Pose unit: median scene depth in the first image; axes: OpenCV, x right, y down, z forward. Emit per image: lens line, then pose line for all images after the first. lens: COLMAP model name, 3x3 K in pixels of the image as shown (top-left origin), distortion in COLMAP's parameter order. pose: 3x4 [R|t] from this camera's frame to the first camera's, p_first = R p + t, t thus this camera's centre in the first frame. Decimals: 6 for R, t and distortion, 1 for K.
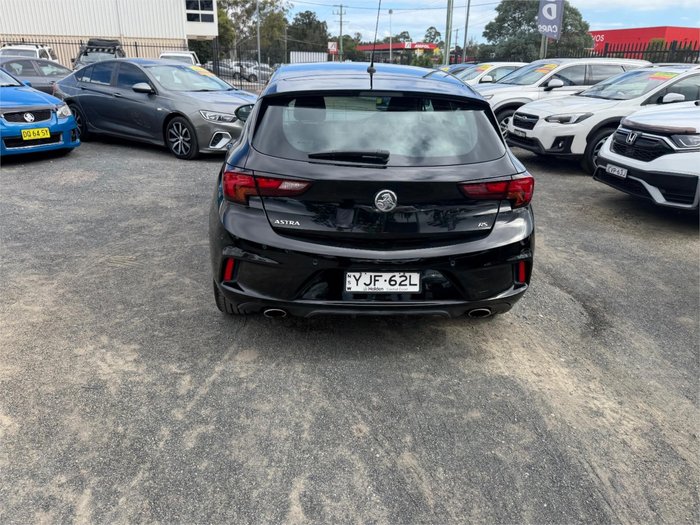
lens RADIAL K [[515.5, 0, 345.9], [0, 515.5, 259.0], [0, 0, 1]] dist [0.013411, -0.018744]
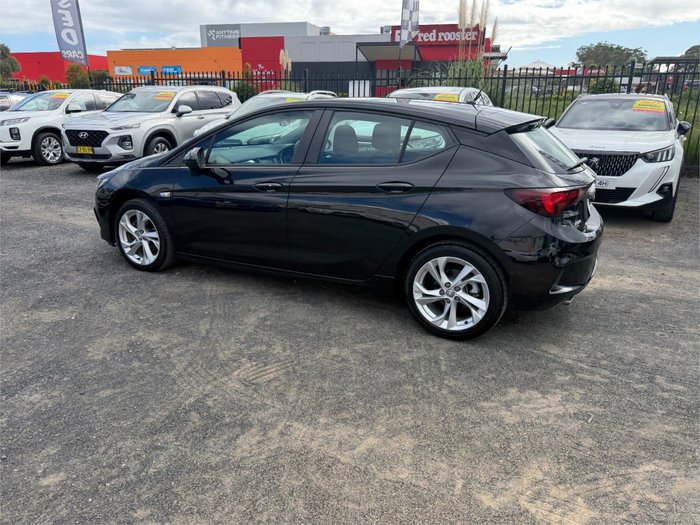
lens RADIAL K [[515.5, 0, 345.9], [0, 515.5, 259.0], [0, 0, 1]] dist [0.013411, -0.018744]
pose [[0.523085, -0.275256, 0.806608, -1.171862], [0.307354, 0.943651, 0.122704, -0.254144], [-0.794931, 0.183730, 0.578211, 0.585068]]
